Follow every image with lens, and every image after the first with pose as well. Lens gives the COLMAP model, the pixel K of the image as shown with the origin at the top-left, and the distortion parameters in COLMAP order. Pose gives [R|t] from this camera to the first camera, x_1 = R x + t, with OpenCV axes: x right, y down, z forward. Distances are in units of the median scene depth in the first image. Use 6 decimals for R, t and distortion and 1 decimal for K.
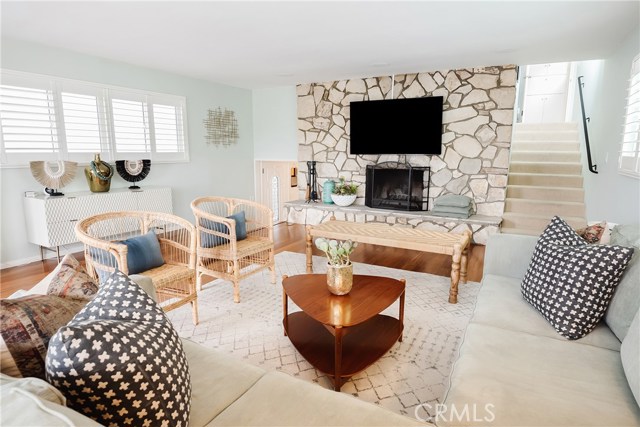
lens RADIAL K [[363.1, 0, 320.0], [0, 363.1, 213.5], [0, 0, 1]] dist [0.001947, -0.000064]
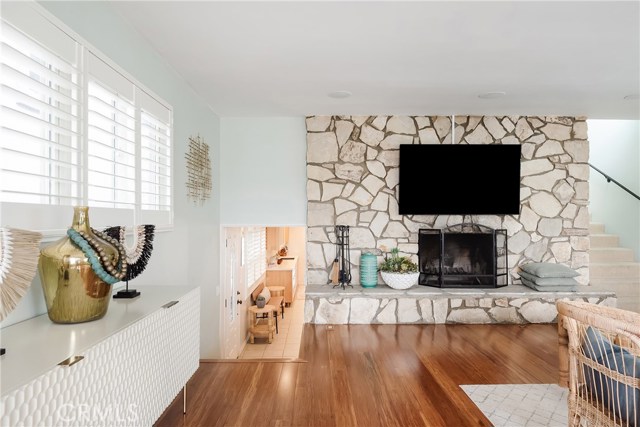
lens RADIAL K [[390.0, 0, 320.0], [0, 390.0, 213.5], [0, 0, 1]] dist [-0.003133, -0.002266]
pose [[0.873347, -0.000072, 0.487098, -0.452478], [0.088402, 0.983417, -0.158356, -0.060986], [-0.479009, 0.181360, 0.858871, 0.437932]]
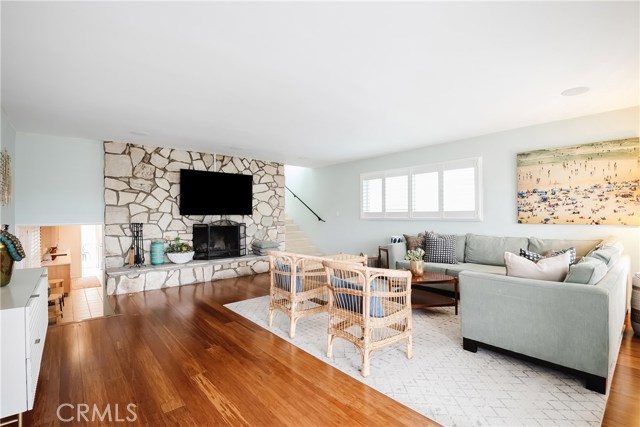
lens RADIAL K [[291.8, 0, 320.0], [0, 291.8, 213.5], [0, 0, 1]] dist [-0.010733, -0.000438]
pose [[0.352665, -0.002200, 0.935747, -0.620179], [0.171478, 0.983215, -0.062315, -0.043616], [-0.919904, 0.182436, 0.347122, 0.326444]]
